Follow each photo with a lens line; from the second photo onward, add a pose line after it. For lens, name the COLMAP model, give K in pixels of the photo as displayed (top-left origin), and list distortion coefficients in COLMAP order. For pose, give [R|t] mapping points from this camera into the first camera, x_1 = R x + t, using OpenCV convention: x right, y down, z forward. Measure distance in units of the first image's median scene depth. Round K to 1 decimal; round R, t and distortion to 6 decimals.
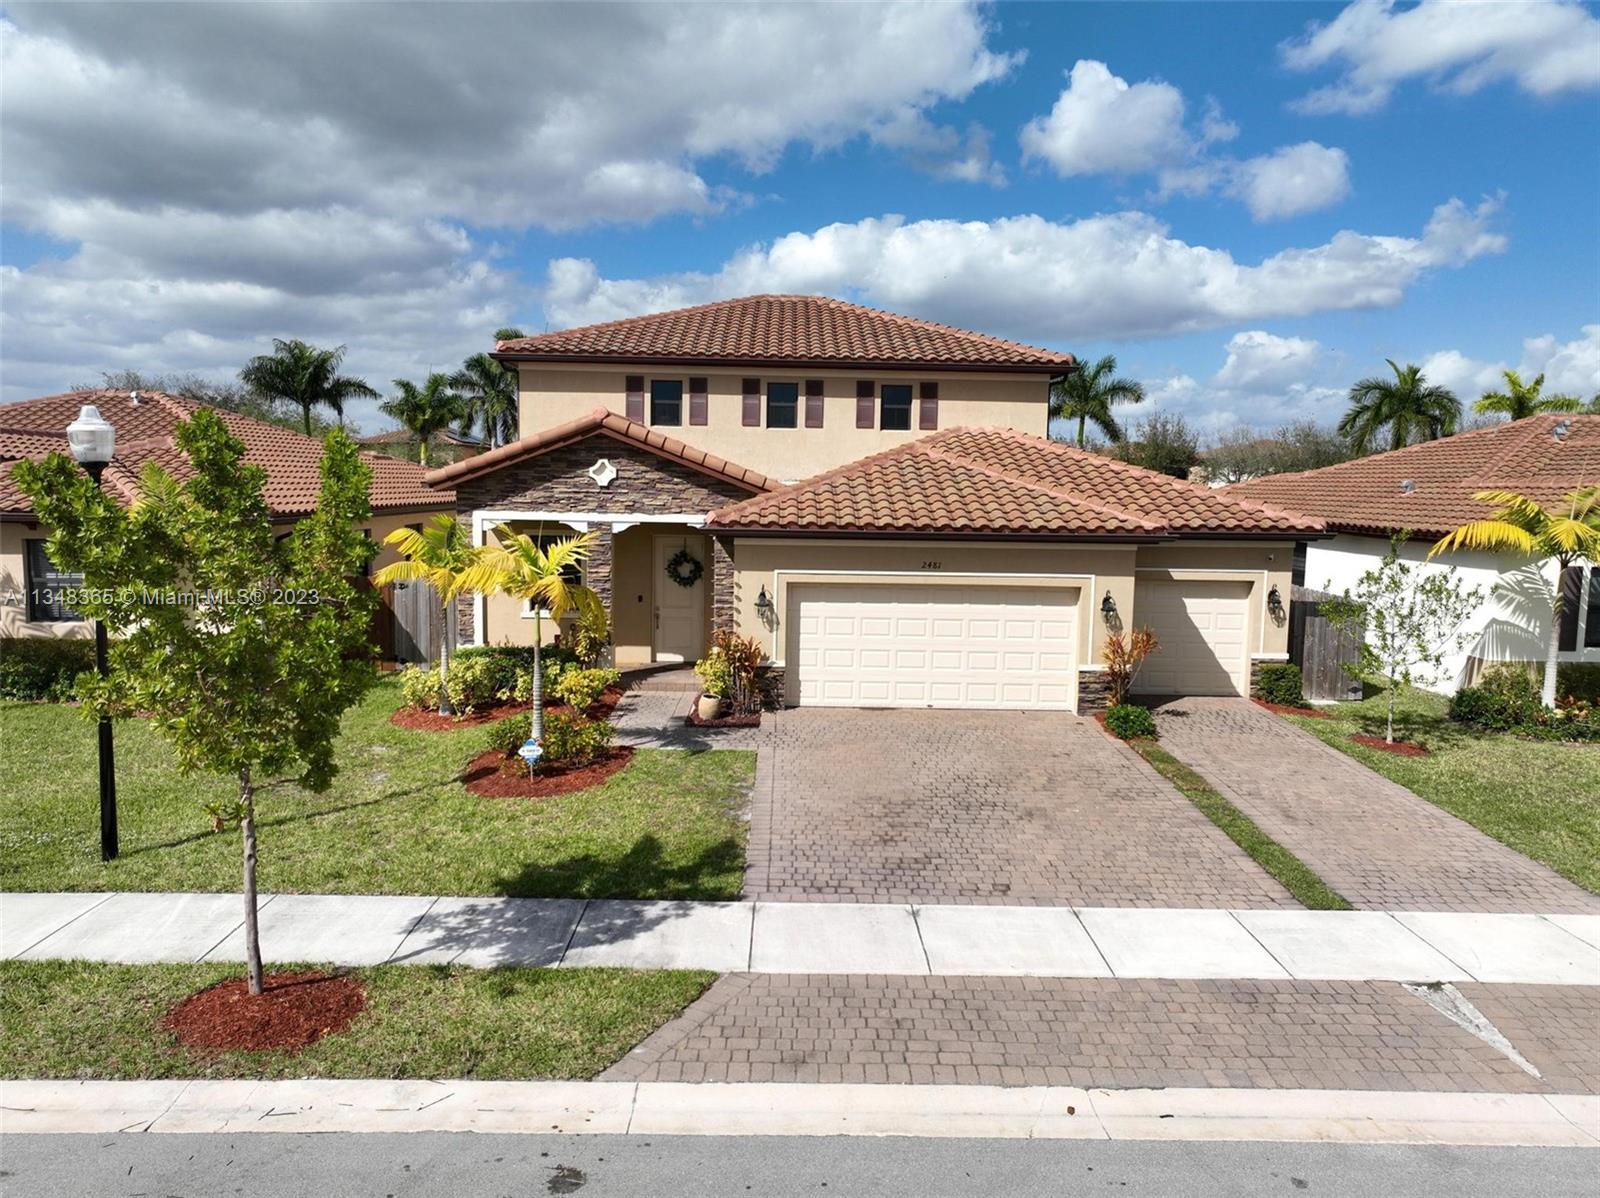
lens RADIAL K [[1124.8, 0, 802.7], [0, 1124.8, 599.5], [0, 0, 1]] dist [0.004000, 0.004761]
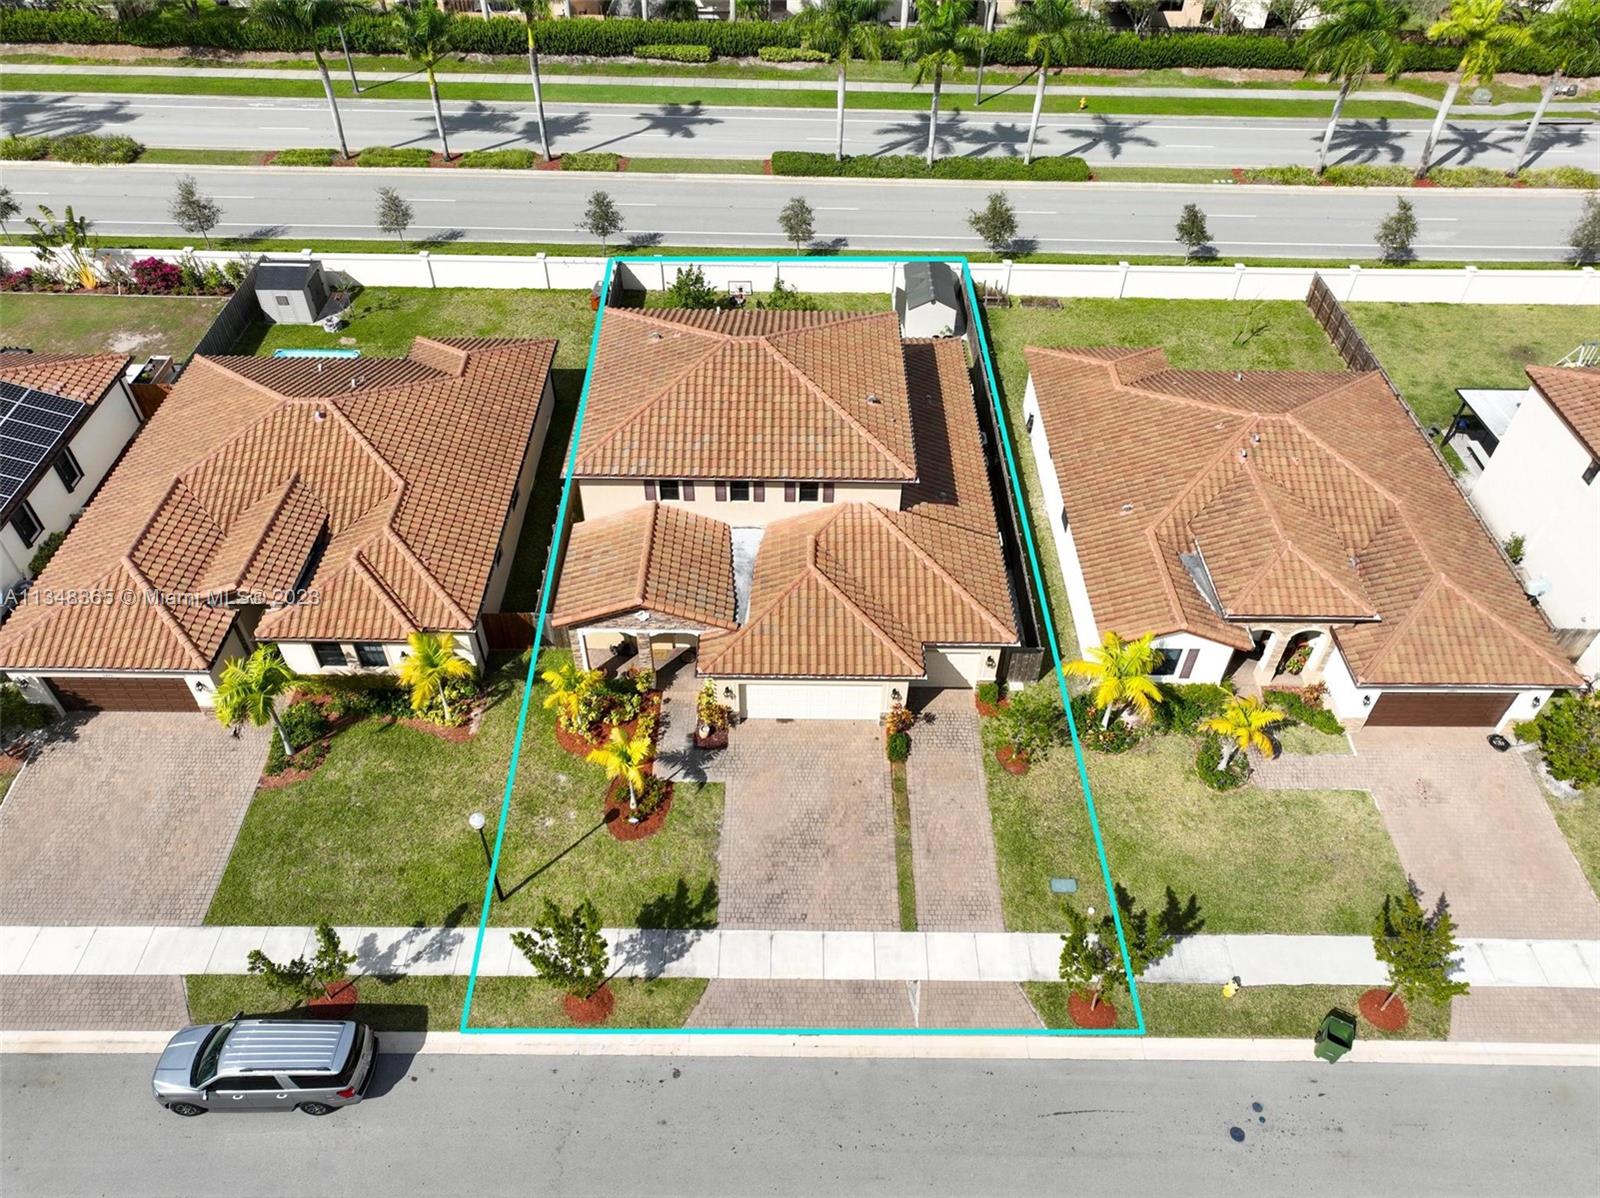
lens RADIAL K [[1124.8, 0, 800.4], [0, 1124.8, 598.2], [0, 0, 1]] dist [0.004000, 0.004761]
pose [[0.999885, 0.010202, -0.011185, 0.190557], [-0.001119, 0.786619, 0.617437, -2.233884], [0.015098, -0.617354, 0.786541, -0.822114]]
